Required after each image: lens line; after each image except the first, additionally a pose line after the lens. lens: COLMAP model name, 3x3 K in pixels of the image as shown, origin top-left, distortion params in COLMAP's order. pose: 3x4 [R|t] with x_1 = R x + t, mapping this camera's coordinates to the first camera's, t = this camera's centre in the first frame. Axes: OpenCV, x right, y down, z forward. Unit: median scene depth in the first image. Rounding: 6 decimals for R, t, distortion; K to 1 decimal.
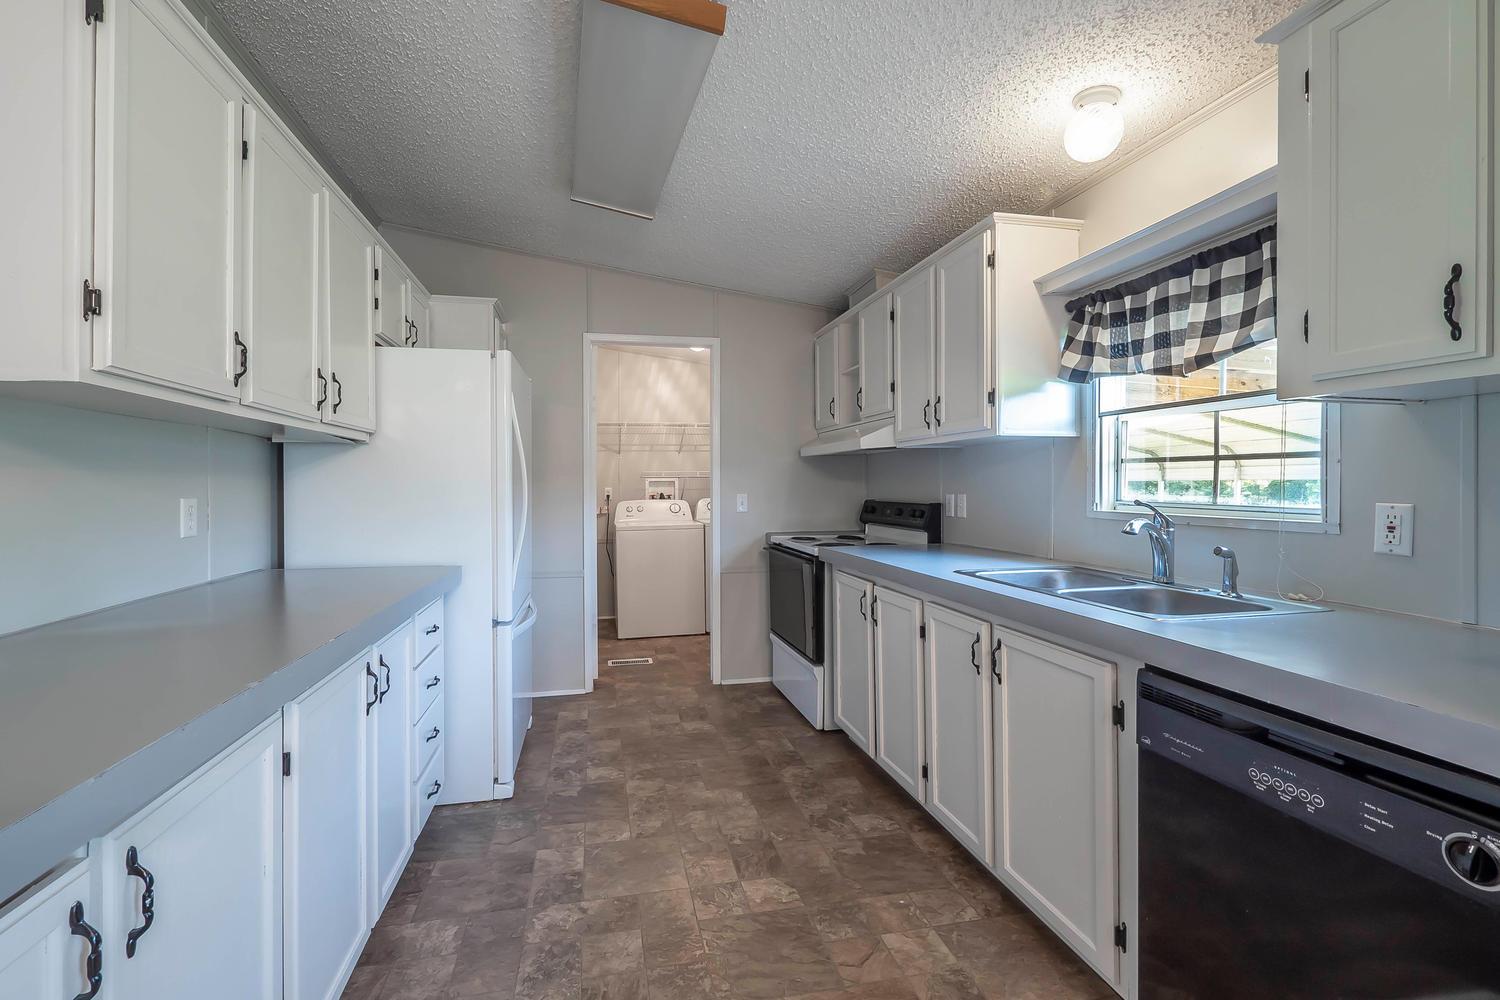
lens RADIAL K [[676.4, 0, 750.0], [0, 676.4, 500.0], [0, 0, 1]] dist [0.001682, 0.000127]
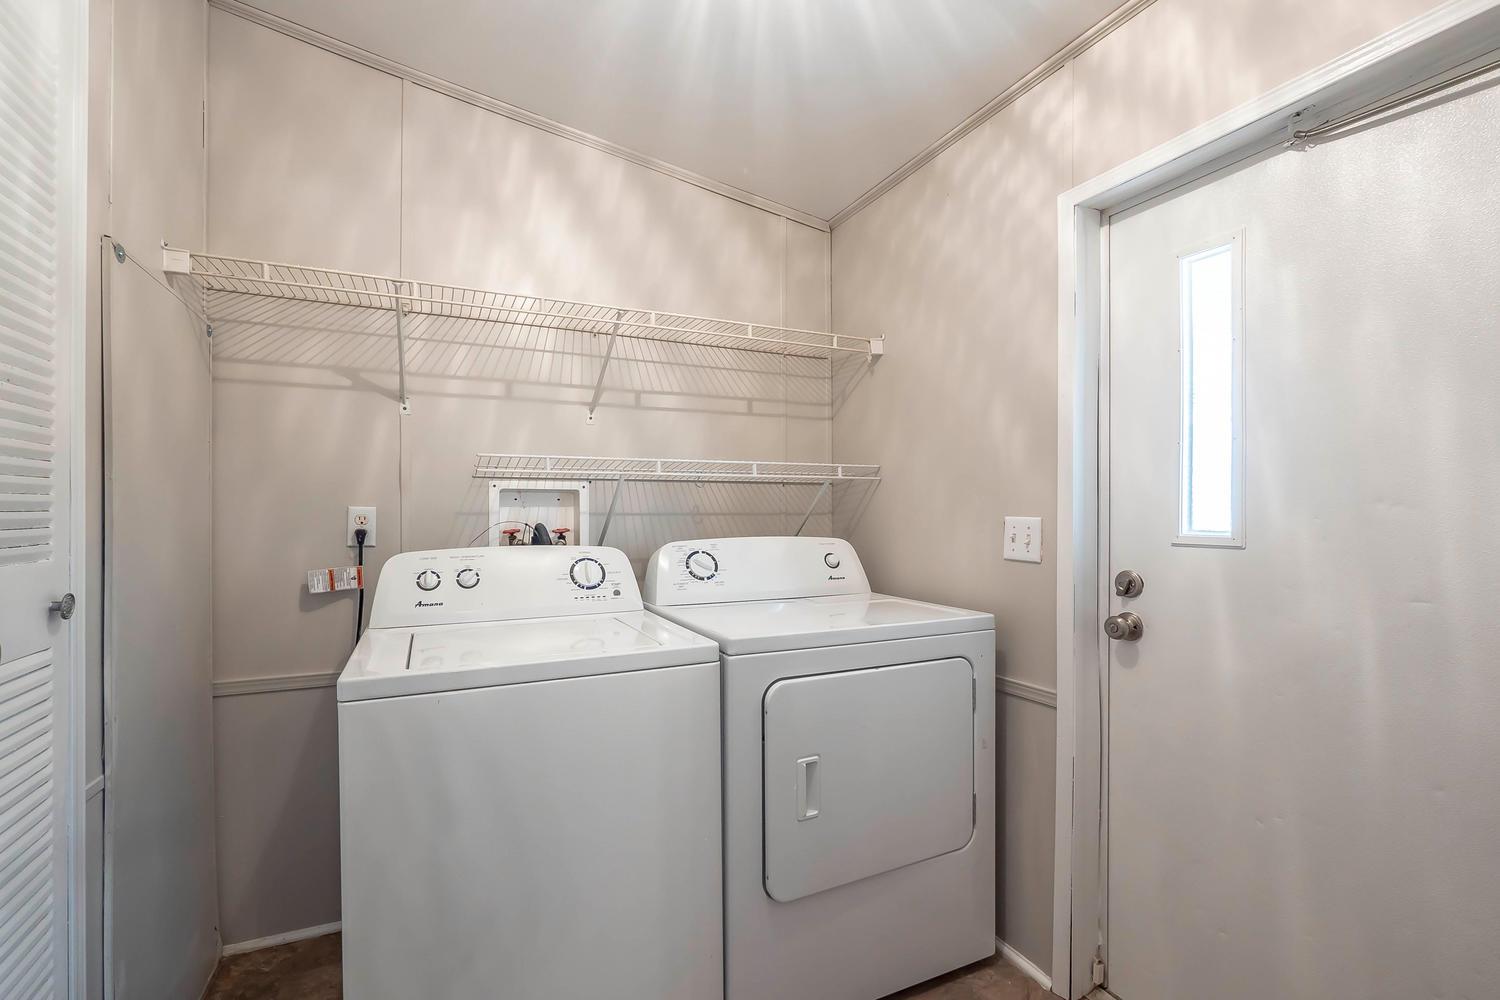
lens RADIAL K [[691.3, 0, 755.7], [0, 691.3, 523.3], [0, 0, 1]] dist [0.001014, 0.000077]
pose [[0.979228, 0.004130, 0.202720, -0.095455], [-0.003025, 0.999979, -0.005761, -0.009487], [-0.202739, 0.005028, 0.979220, 0.645022]]
